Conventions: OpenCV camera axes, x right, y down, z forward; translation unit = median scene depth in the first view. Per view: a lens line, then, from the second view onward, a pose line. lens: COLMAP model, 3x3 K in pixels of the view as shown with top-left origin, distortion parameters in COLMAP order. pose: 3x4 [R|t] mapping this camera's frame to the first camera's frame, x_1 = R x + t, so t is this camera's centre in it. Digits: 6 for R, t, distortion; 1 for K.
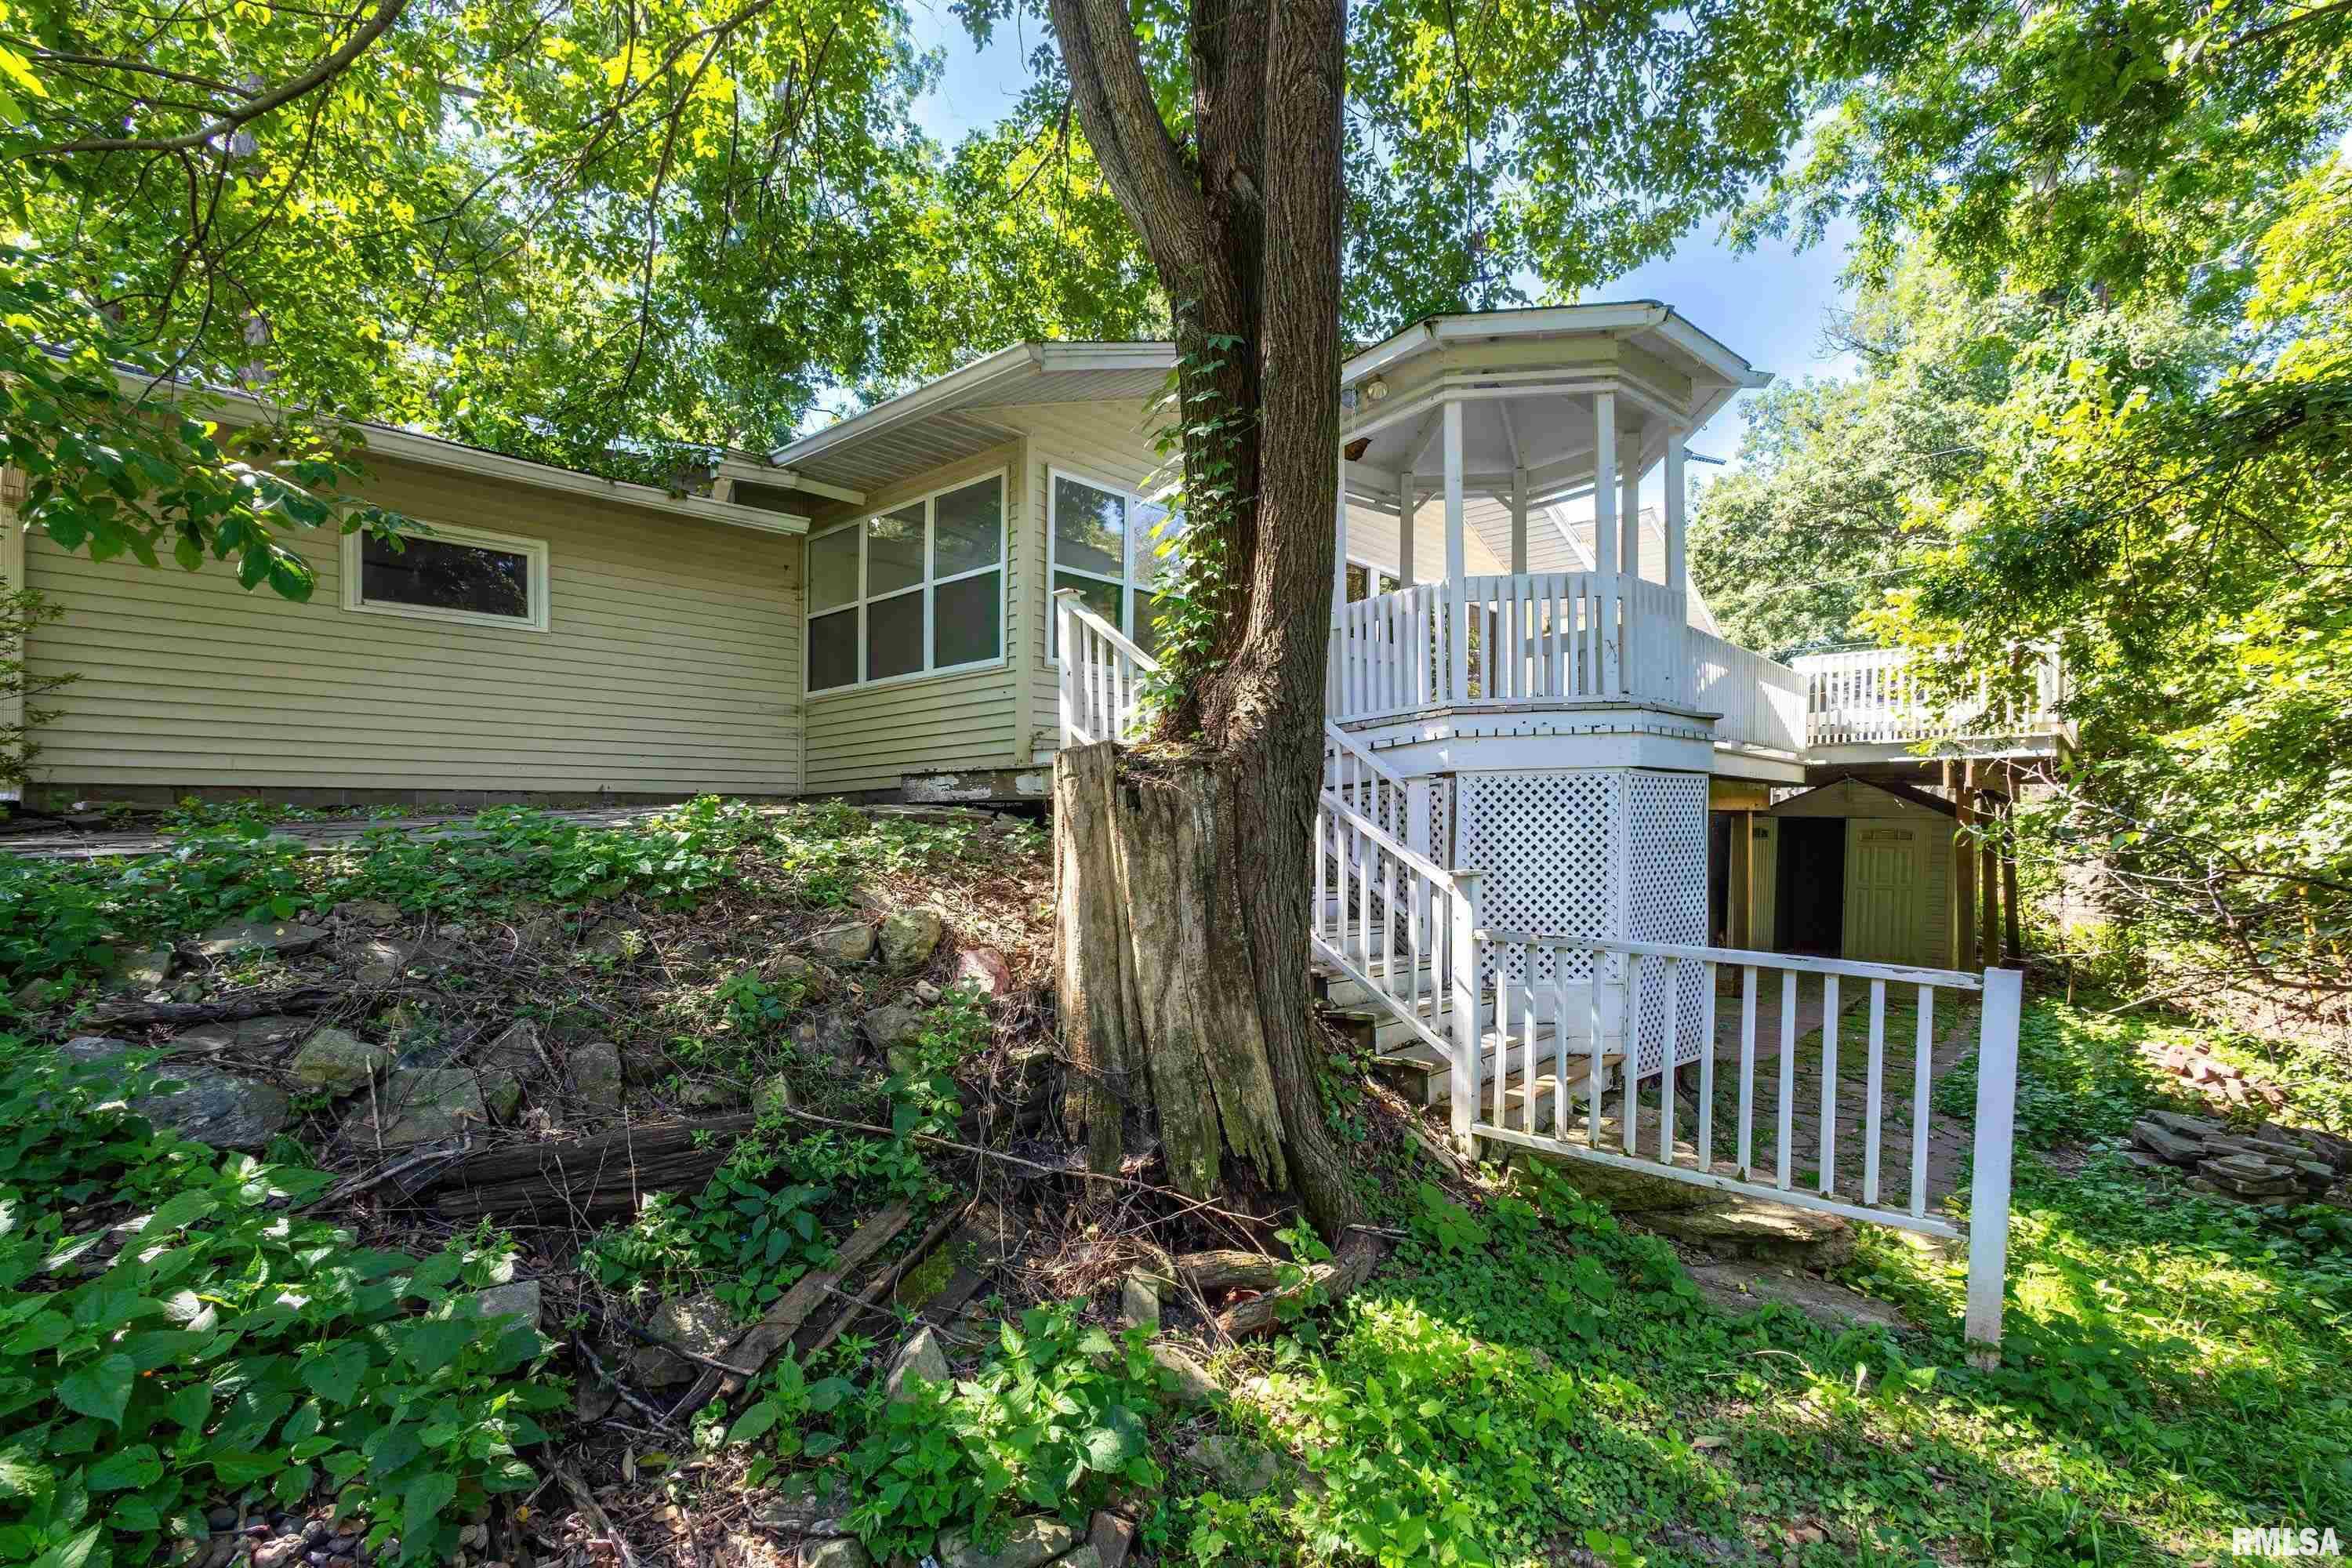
lens RADIAL K [[1092.8, 0, 1178.0], [0, 1092.8, 792.9], [0, 0, 1]] dist [0.004998, 0.000802]
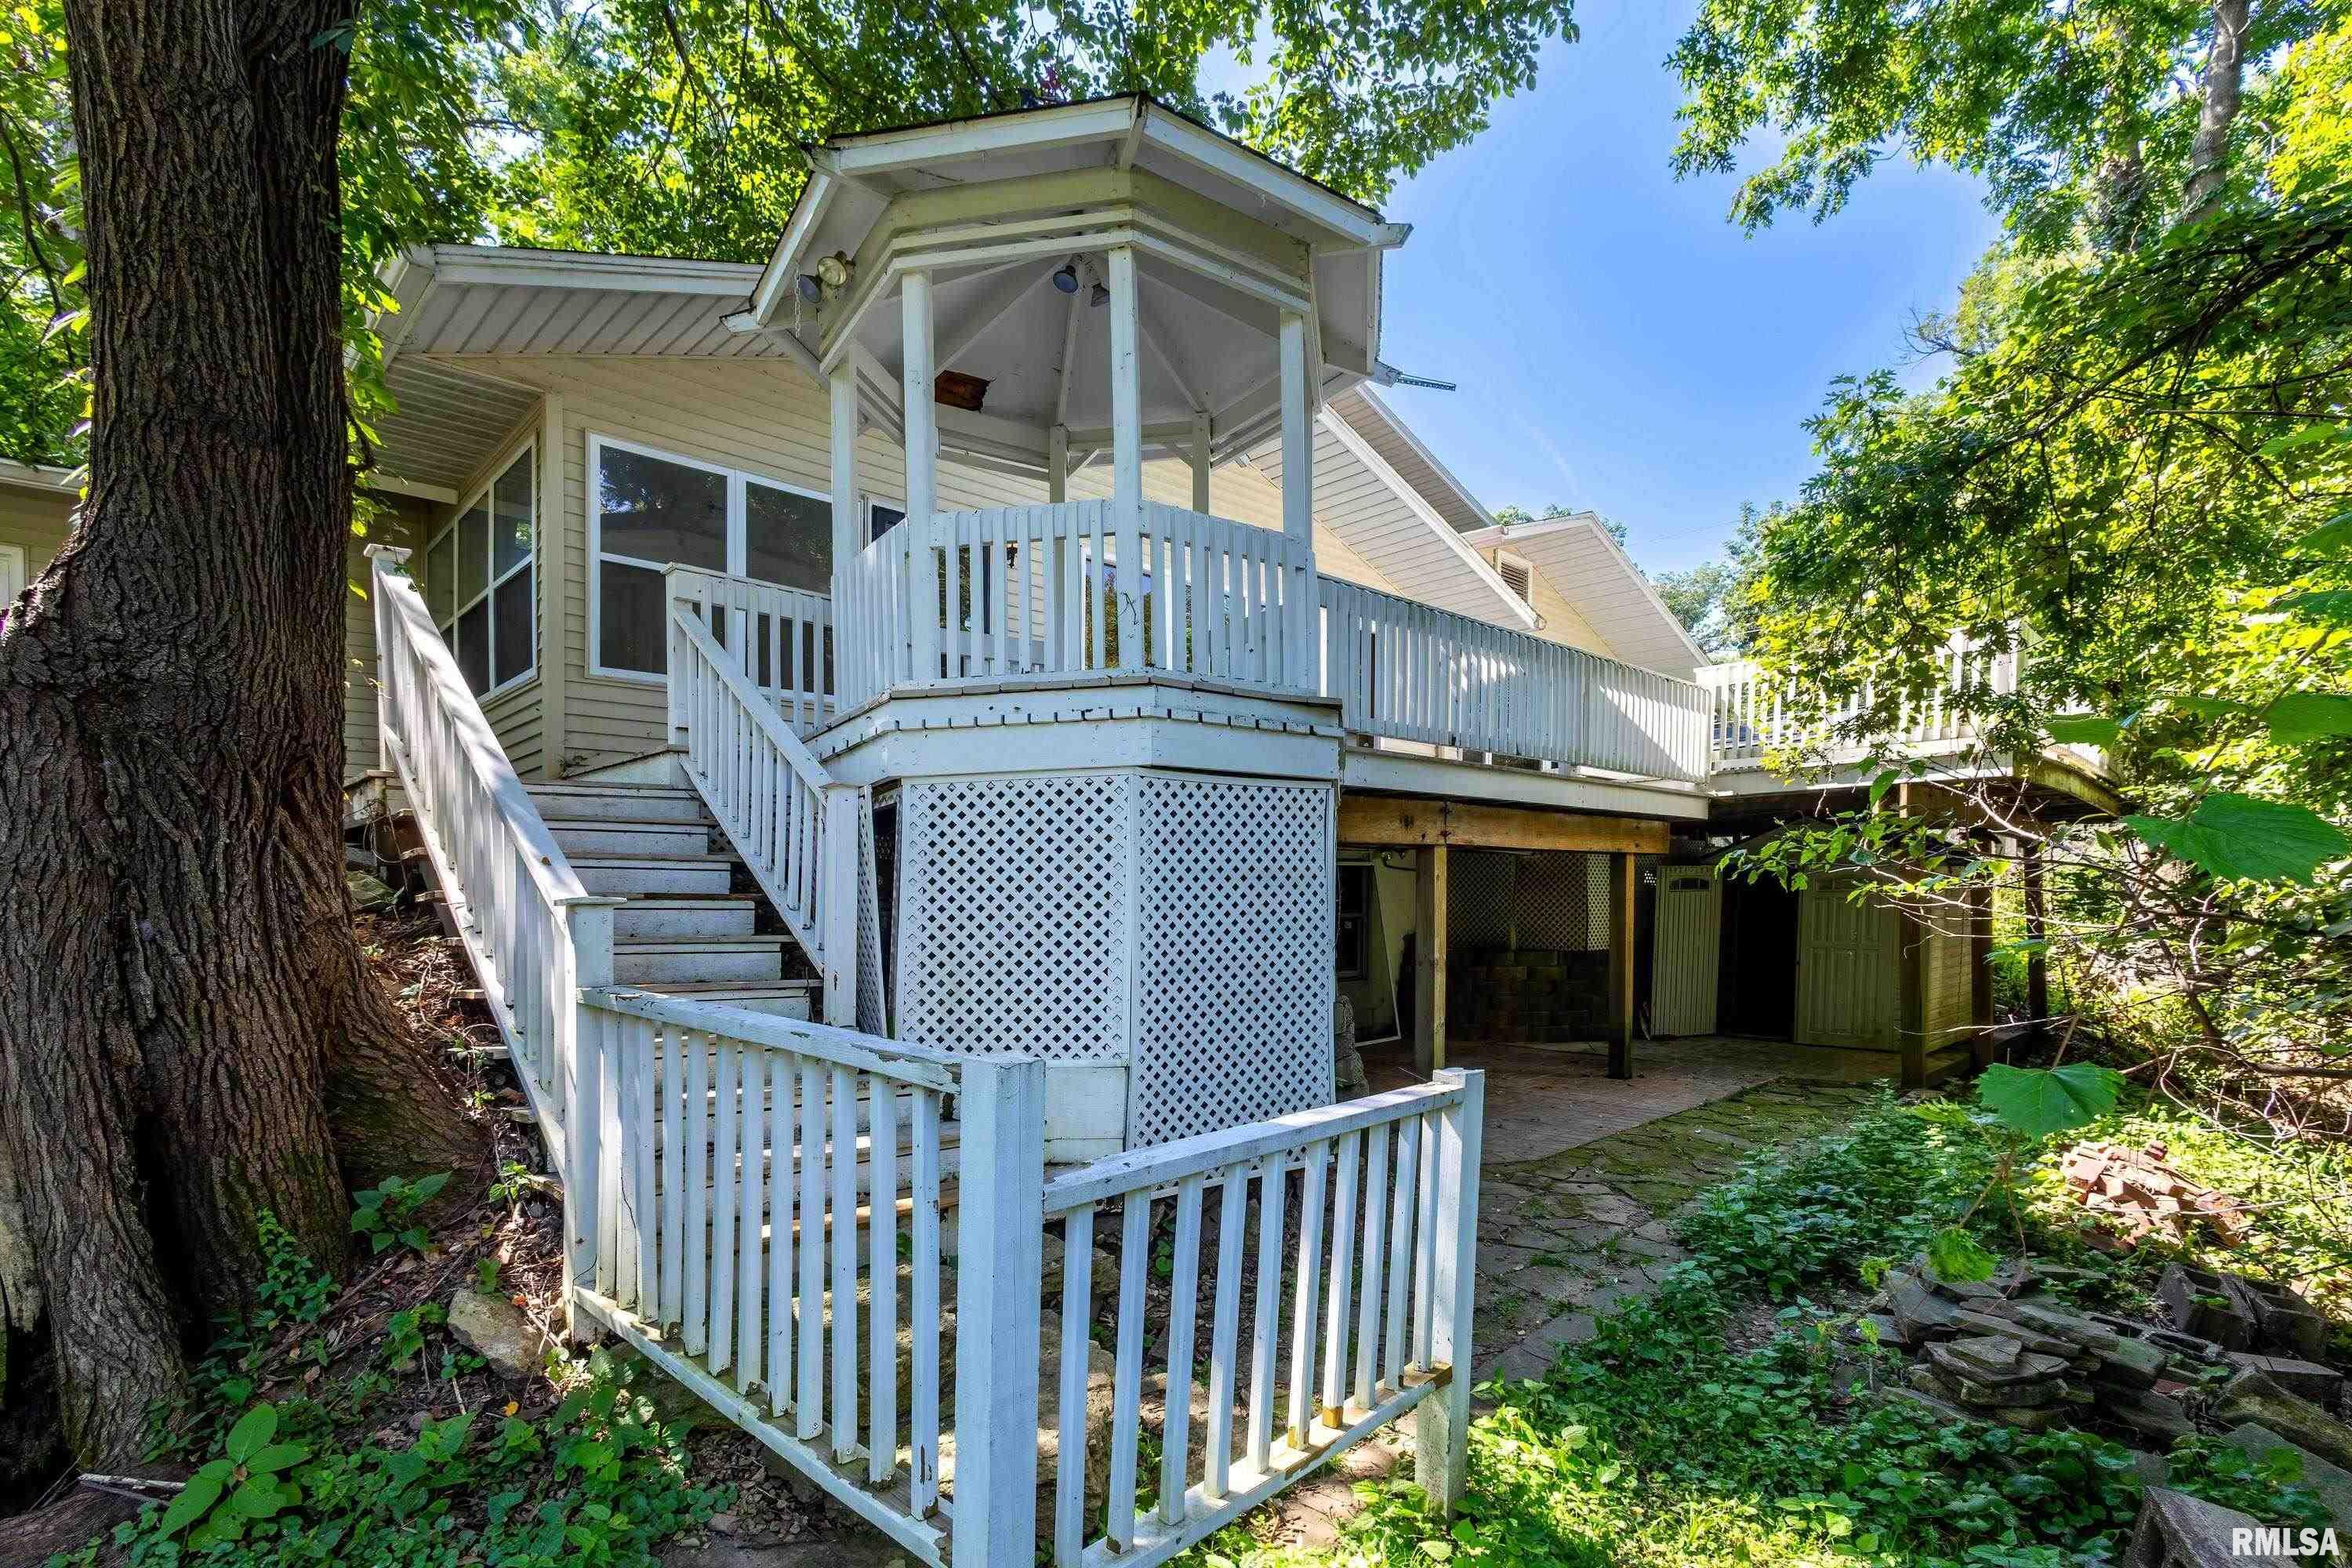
lens RADIAL K [[1092.8, 0, 1144.2], [0, 1092.8, 890.7], [0, 0, 1]] dist [0.004998, 0.000802]
pose [[0.994618, -0.012077, -0.102905, 0.318084], [0.014471, 0.999641, 0.022541, 0.027188], [0.102596, -0.023909, 0.994436, 0.184367]]
